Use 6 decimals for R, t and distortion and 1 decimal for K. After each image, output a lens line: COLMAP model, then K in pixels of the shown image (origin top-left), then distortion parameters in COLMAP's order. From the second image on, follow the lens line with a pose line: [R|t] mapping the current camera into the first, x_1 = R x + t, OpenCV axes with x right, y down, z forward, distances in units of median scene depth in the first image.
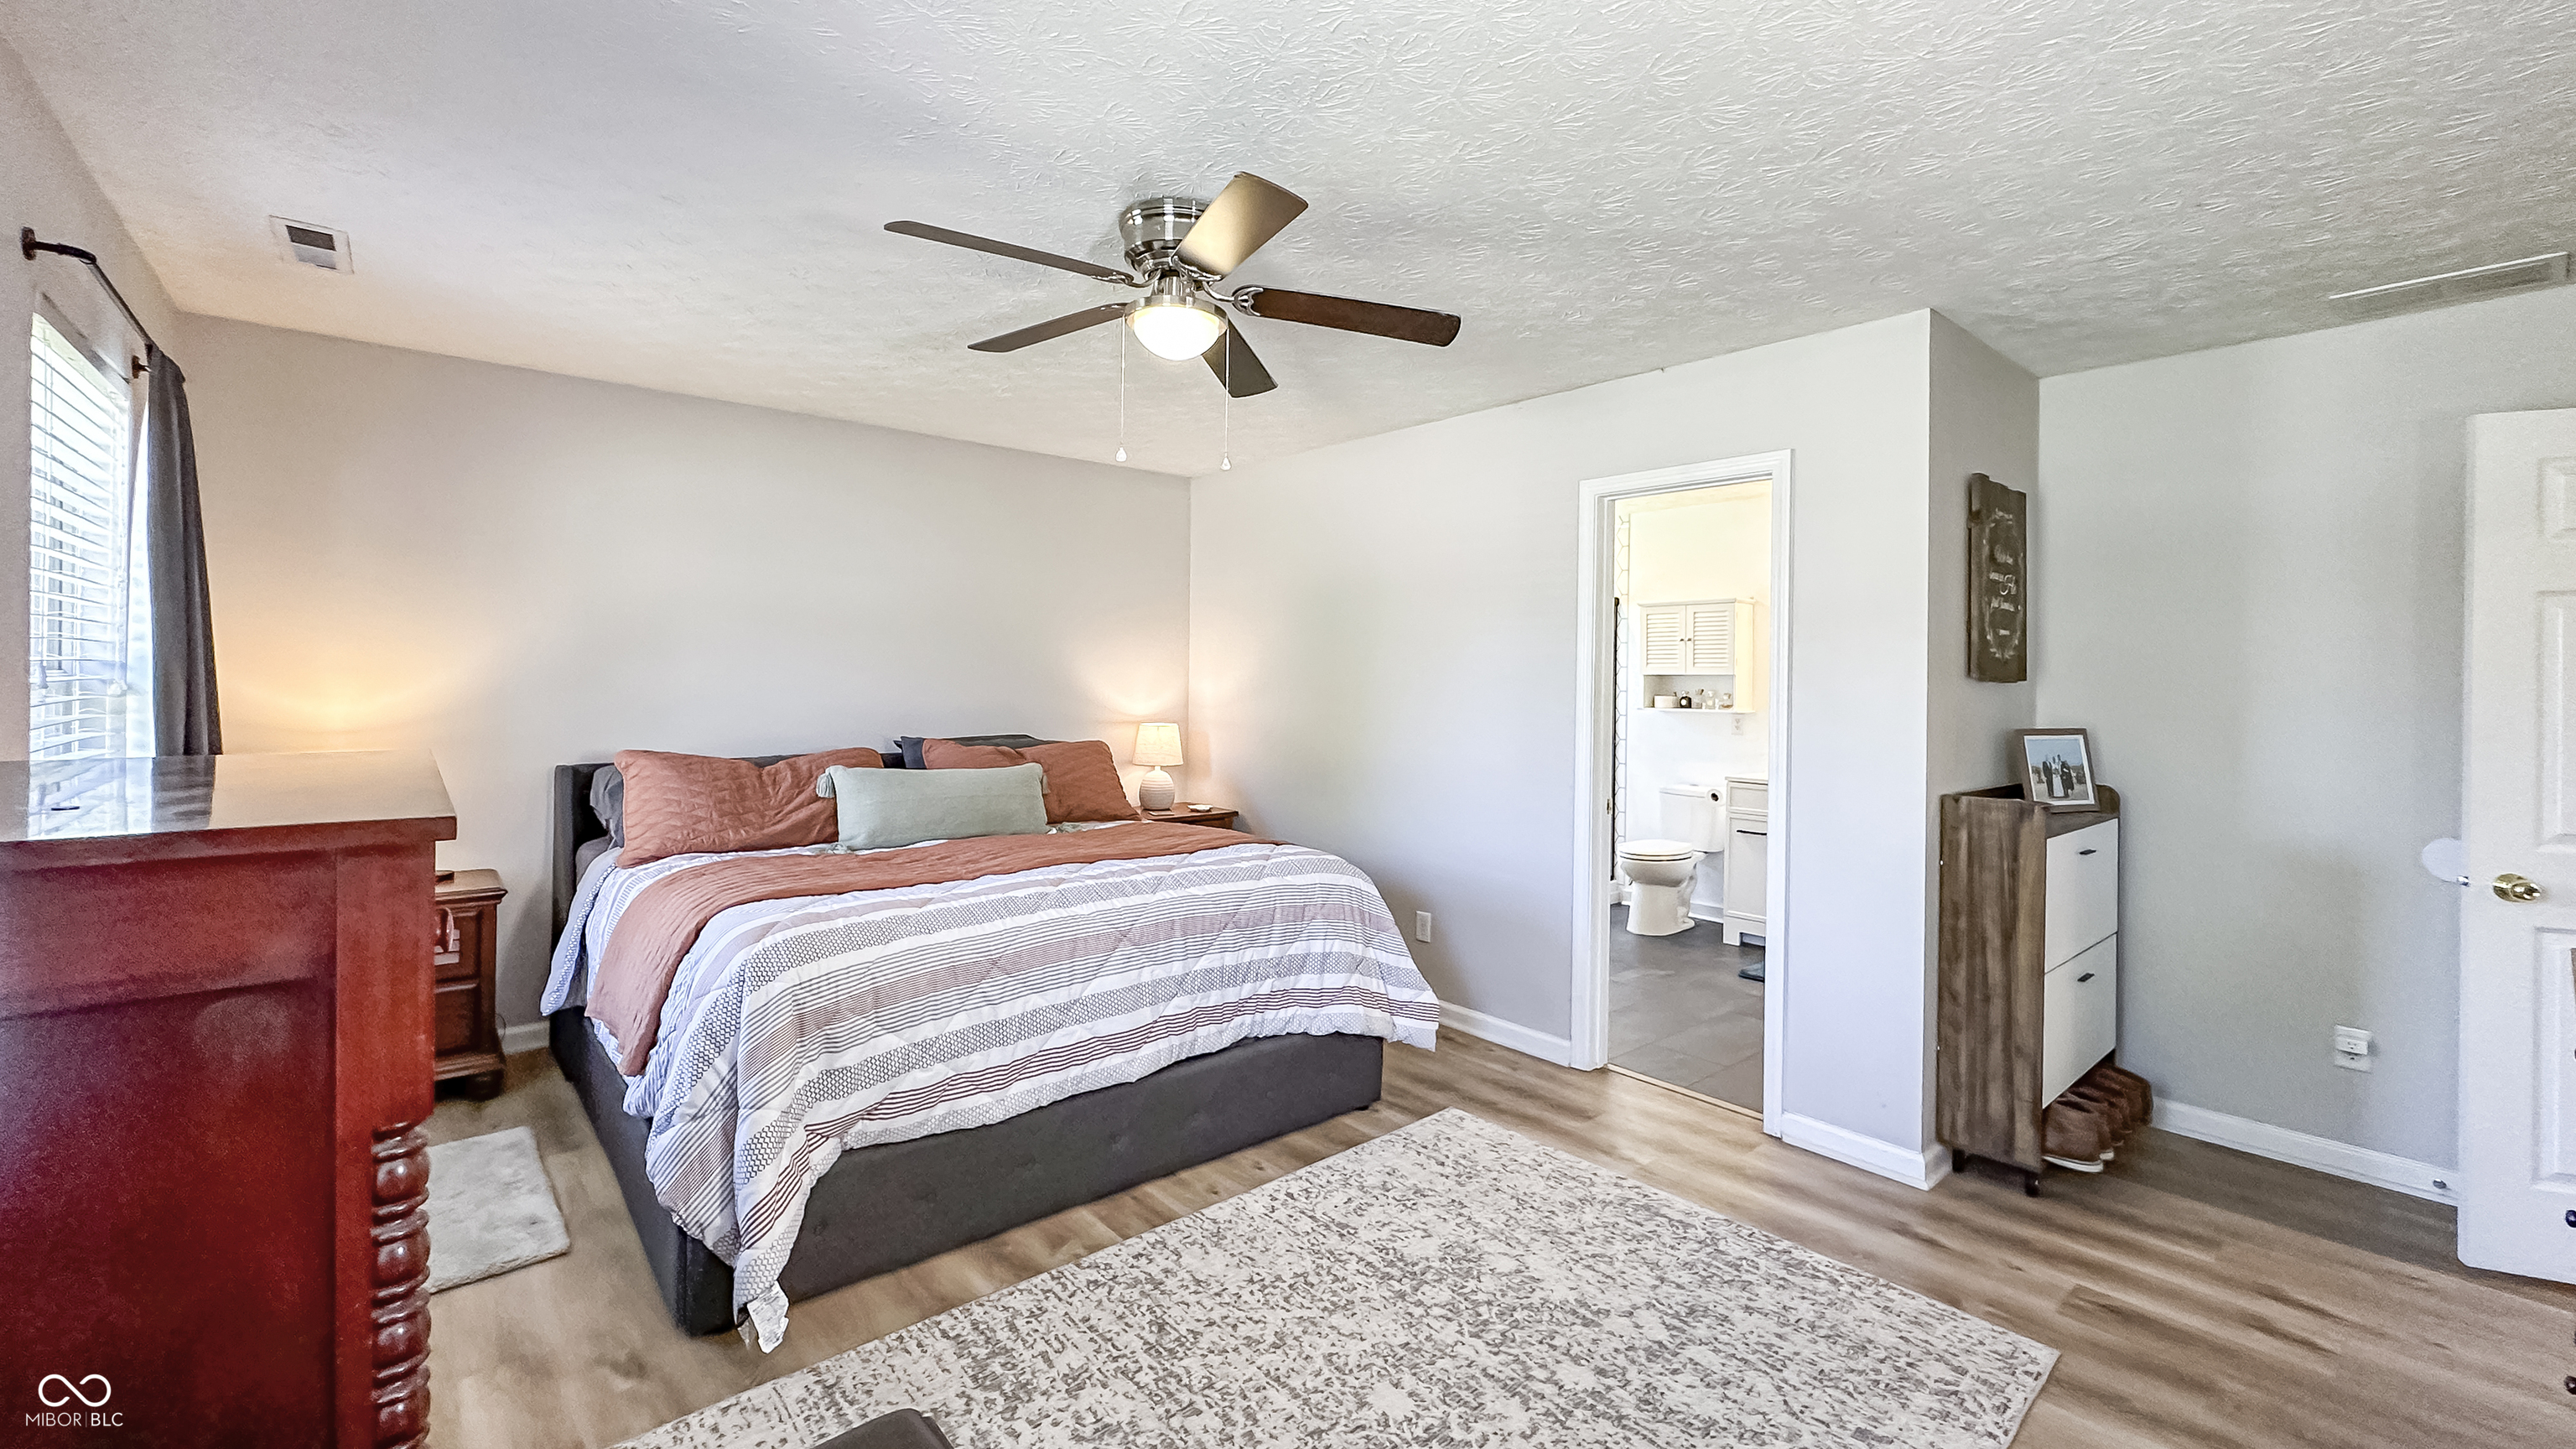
lens RADIAL K [[1033.6, 0, 1265.7], [0, 1033.6, 700.3], [0, 0, 1]] dist [-0.004695, 0.001276]
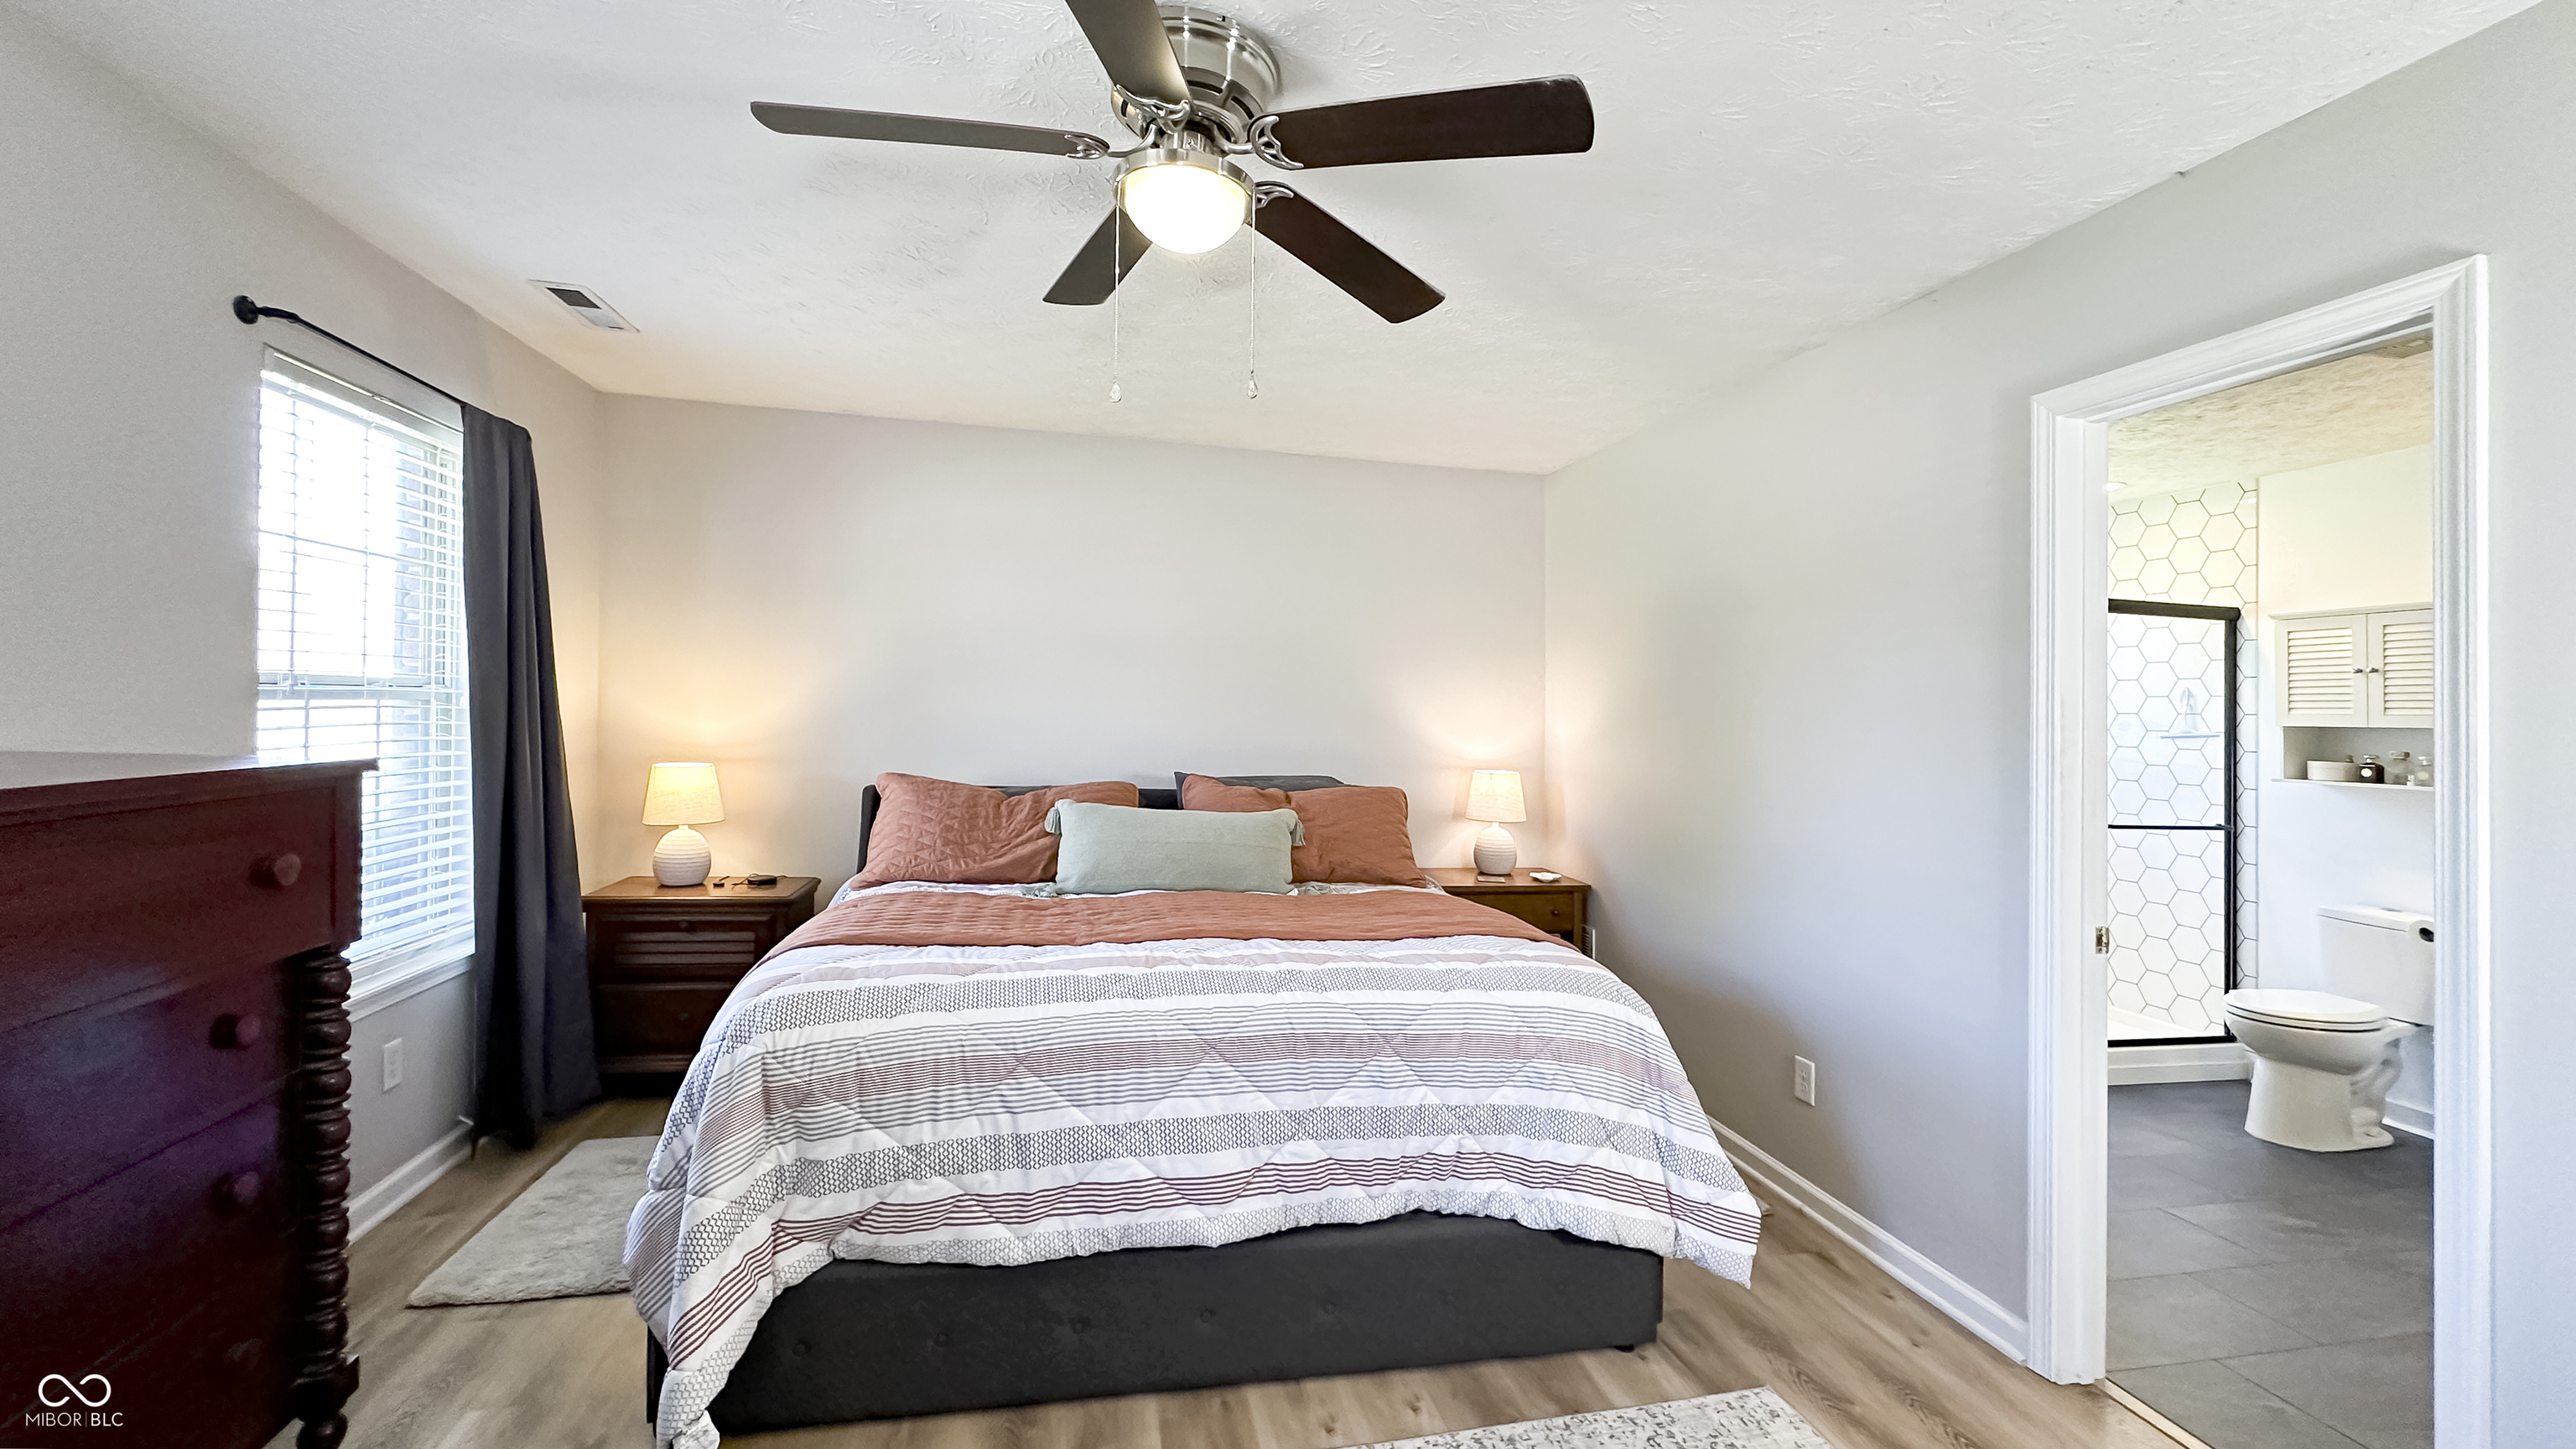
lens RADIAL K [[1033.6, 0, 1277.6], [0, 1033.6, 729.4], [0, 0, 1]] dist [-0.004695, 0.001276]
pose [[0.885236, 0.025319, -0.464452, 0.240018], [-0.031932, 0.999470, -0.006377, -0.001433], [0.464044, 0.020476, 0.885575, 0.335347]]
